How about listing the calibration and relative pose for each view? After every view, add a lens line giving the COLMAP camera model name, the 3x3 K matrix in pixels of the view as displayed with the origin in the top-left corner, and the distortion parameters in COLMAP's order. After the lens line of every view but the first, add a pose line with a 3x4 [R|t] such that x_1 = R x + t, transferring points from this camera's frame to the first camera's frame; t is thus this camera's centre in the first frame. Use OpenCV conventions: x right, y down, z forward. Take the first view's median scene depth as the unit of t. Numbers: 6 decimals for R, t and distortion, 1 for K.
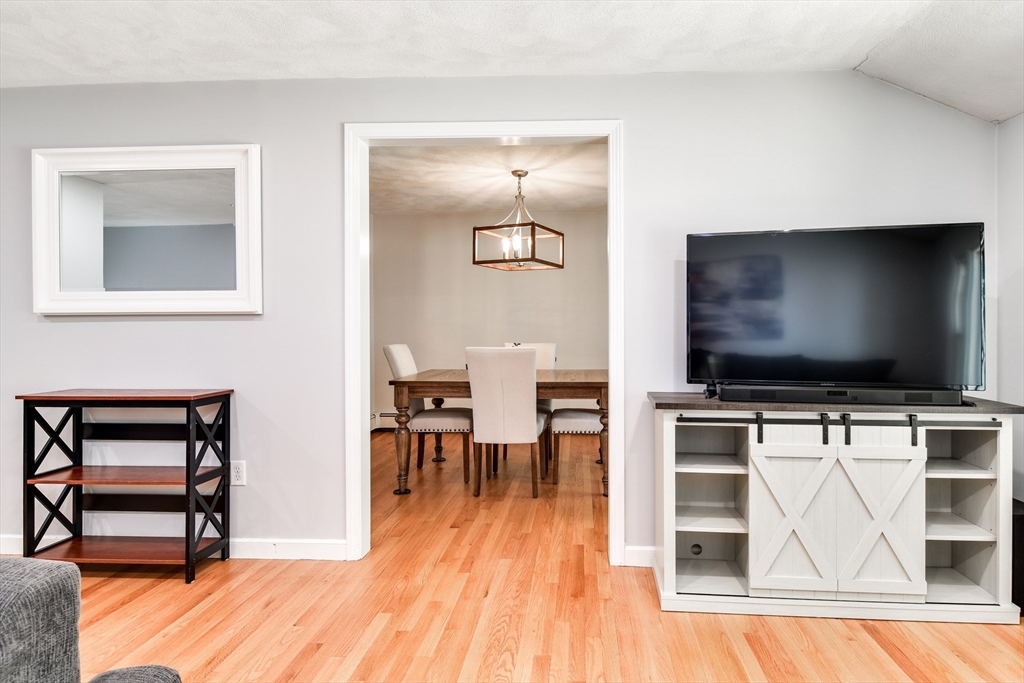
lens RADIAL K [[571.4, 0, 509.1], [0, 571.4, 334.1], [0, 0, 1]] dist [0.001907, -0.000766]
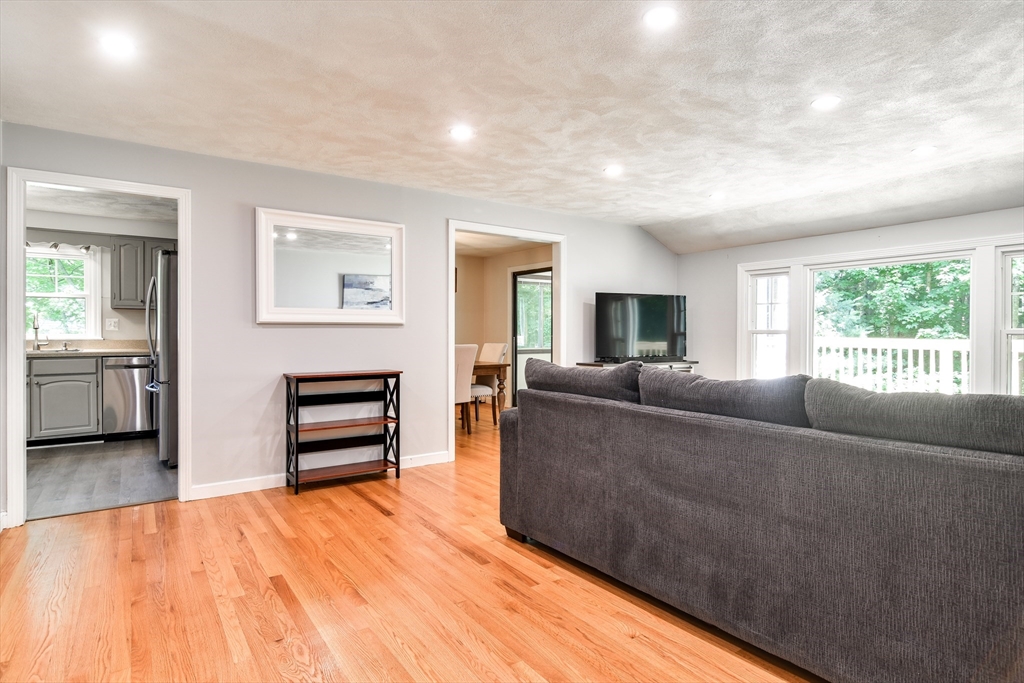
lens RADIAL K [[571.4, 0, 509.1], [0, 571.4, 334.1], [0, 0, 1]] dist [0.001907, -0.000766]
pose [[0.791649, 0.005677, 0.610950, -1.277890], [0.009359, 0.999727, -0.021418, 0.033011], [-0.610904, 0.022674, 0.791380, -0.546063]]
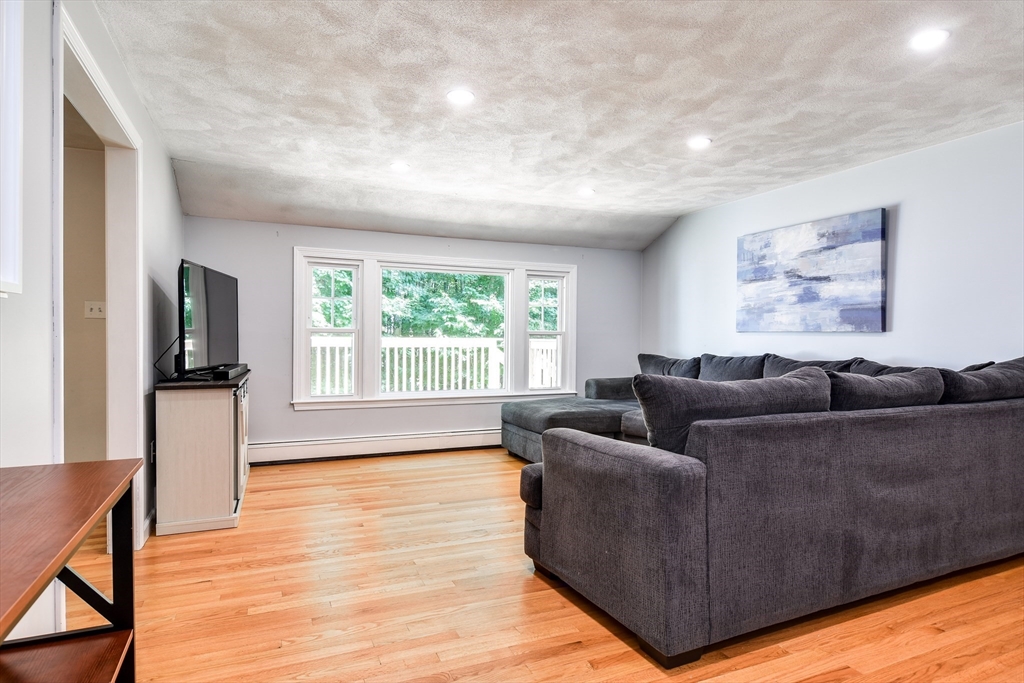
lens RADIAL K [[567.1, 0, 497.5], [0, 567.1, 340.7], [0, 0, 1]] dist [-0.001625, -0.000552]
pose [[-0.458928, -0.008511, 0.888432, -1.089677], [0.015334, 0.999729, 0.017498, -0.003212], [-0.888341, 0.021654, -0.458674, 0.878884]]
